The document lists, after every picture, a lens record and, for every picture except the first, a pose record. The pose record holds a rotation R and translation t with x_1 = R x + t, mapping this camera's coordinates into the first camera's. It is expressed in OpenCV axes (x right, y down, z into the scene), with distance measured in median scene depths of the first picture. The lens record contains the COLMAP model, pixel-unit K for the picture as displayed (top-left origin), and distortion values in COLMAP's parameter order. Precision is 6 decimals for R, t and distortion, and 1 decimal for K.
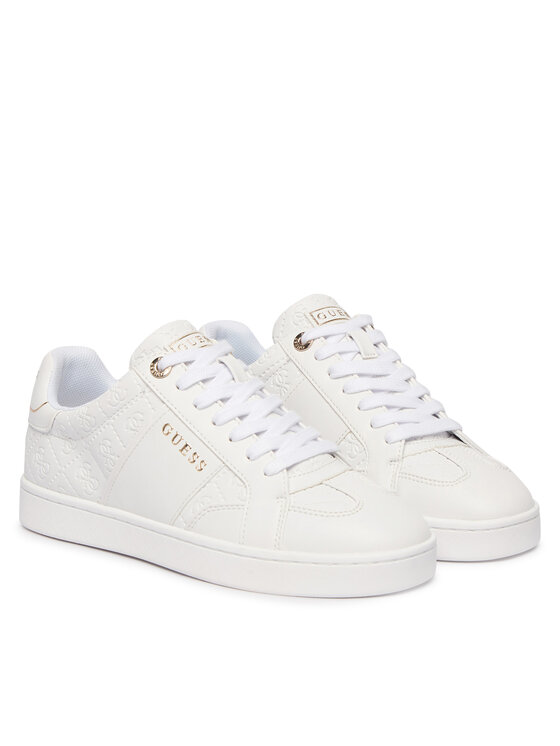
lens RADIAL K [[1898.8, 0, 280.0], [0, 1898.8, 373.0], [0, 0, 1]] dist [-0.026191, -0.083488]
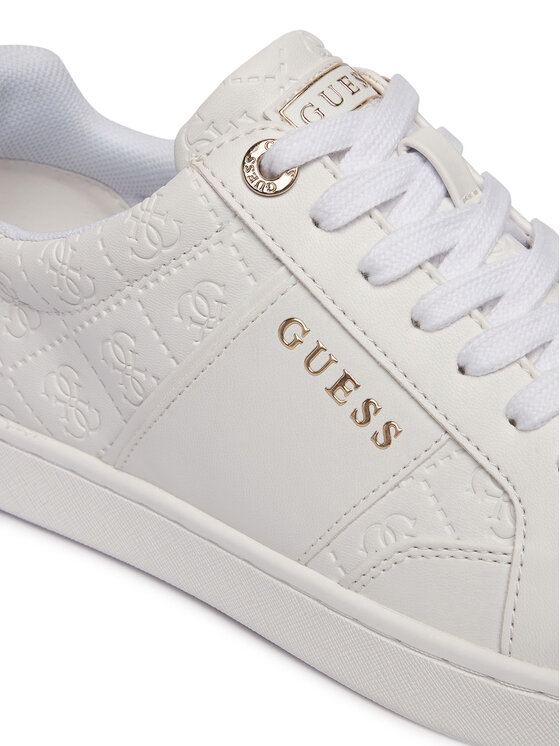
lens RADIAL K [[1572.1, 0, 280.0], [0, 1572.1, 373.0], [0, 0, 1]] dist [-0.192510, -0.066166]
pose [[0.991716, -0.018490, 0.127110, -0.103645], [-0.021347, 0.952097, 0.305050, -0.062024], [-0.126662, -0.305236, 0.943816, 0.689601]]
